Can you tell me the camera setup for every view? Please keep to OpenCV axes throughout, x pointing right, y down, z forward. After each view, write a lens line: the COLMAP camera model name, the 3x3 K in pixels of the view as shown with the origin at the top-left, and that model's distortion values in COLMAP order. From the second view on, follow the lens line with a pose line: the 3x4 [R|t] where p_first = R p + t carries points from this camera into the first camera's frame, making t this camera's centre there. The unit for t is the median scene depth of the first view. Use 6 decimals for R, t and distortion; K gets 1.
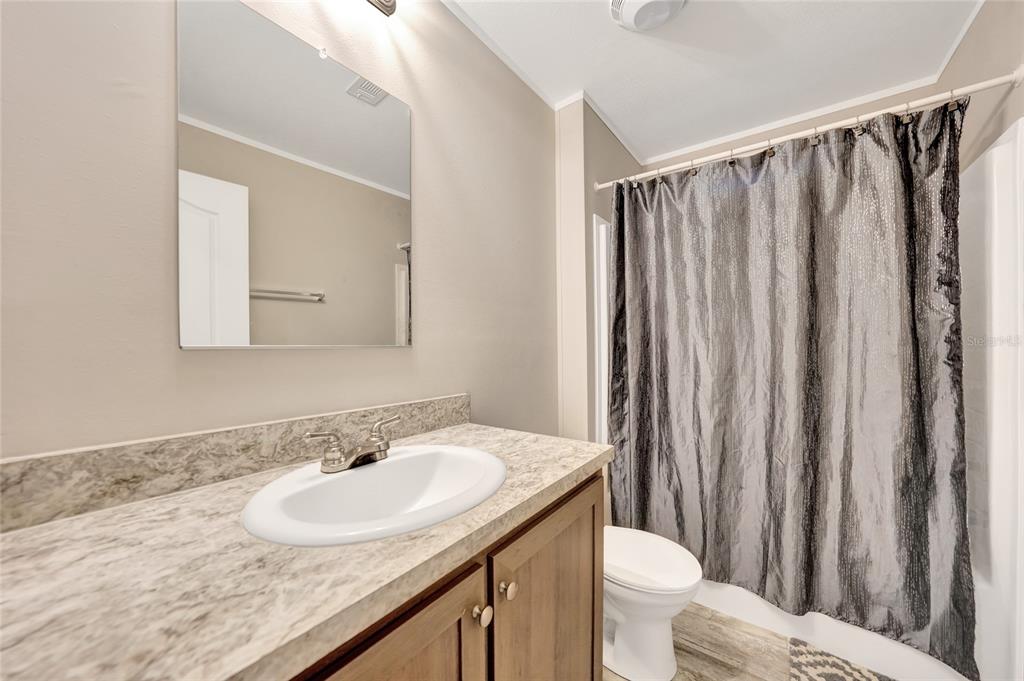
lens RADIAL K [[354.9, 0, 509.9], [0, 354.9, 342.8], [0, 0, 1]] dist [-0.016758, 0.000670]
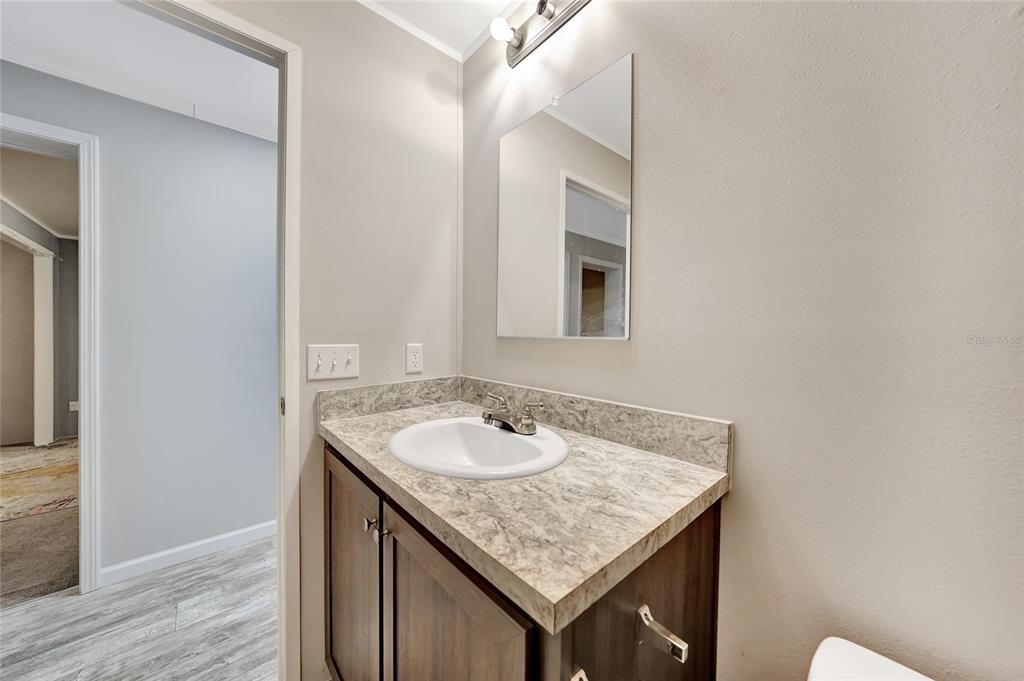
lens RADIAL K [[354.9, 0, 517.7], [0, 354.9, 335.4], [0, 0, 1]] dist [-0.016758, 0.000670]
pose [[-0.183850, 0.011529, -0.982887, 0.729192], [0.006028, 0.999926, 0.010602, -0.010498], [0.982936, -0.003975, -0.183906, 1.105049]]
